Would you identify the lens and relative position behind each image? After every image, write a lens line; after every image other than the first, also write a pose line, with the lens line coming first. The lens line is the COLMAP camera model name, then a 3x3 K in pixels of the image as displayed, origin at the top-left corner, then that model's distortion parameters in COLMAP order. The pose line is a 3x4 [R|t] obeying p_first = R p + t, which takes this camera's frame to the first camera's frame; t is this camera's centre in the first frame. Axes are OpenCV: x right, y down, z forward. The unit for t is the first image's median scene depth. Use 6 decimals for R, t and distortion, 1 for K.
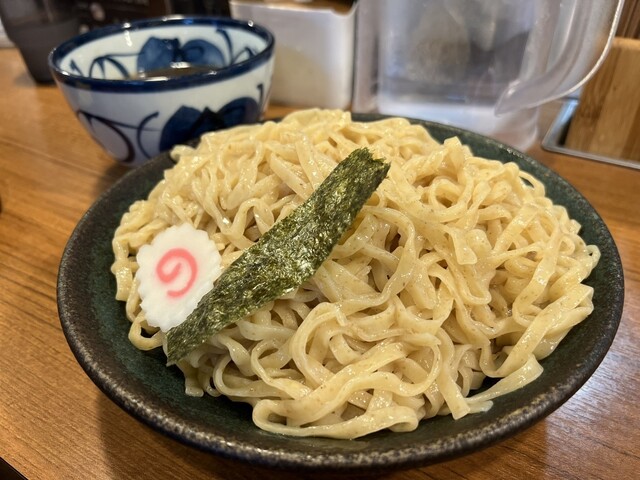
lens RADIAL K [[460.0, 0, 318.3], [0, 460.0, 248.2], [0, 0, 1]] dist [-0.007274, 0.000197]
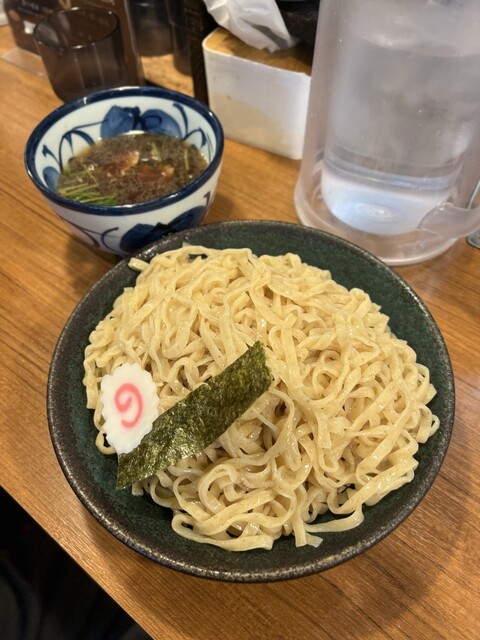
lens RADIAL K [[453.5, 0, 240.6], [0, 453.5, 309.6], [0, 0, 1]] dist [-0.000341, -0.004853]
pose [[0.992392, 0.103350, -0.066909, 0.096949], [-0.080915, 0.957100, 0.278232, -0.634558], [0.092794, -0.270701, 0.958181, -0.224919]]
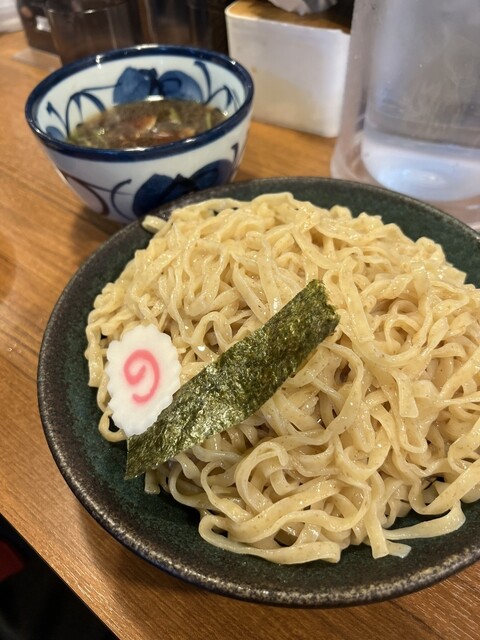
lens RADIAL K [[460.0, 0, 245.9], [0, 460.0, 317.2], [0, 0, 1]] dist [-0.007274, 0.000197]
pose [[0.991719, 0.087810, -0.093717, 0.029576], [-0.067334, 0.976903, 0.202798, -0.317276], [0.109361, -0.194808, 0.974726, -0.014725]]
